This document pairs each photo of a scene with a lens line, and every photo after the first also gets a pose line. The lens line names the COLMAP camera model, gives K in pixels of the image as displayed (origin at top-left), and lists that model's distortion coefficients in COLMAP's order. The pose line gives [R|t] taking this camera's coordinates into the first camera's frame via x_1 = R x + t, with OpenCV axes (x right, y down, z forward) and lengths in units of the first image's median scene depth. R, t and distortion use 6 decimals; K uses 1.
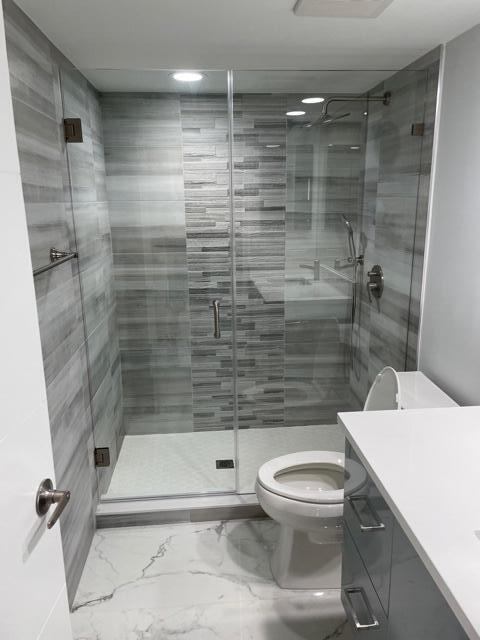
lens RADIAL K [[487.1, 0, 239.2], [0, 487.1, 320.2], [0, 0, 1]] dist [0.072048, -0.085627]
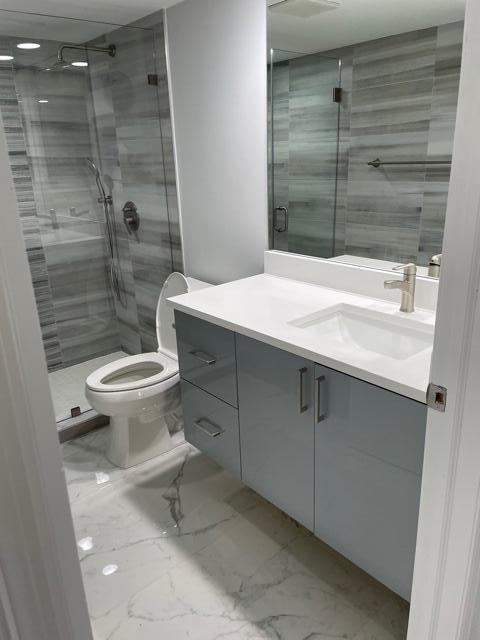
lens RADIAL K [[487.1, 0, 241.6], [0, 487.1, 325.6], [0, 0, 1]] dist [0.072048, -0.085627]
pose [[0.807855, -0.208515, 0.551264, -0.209301], [0.164450, 0.977926, 0.128904, 0.070079], [-0.565974, -0.013480, 0.824313, -0.111665]]
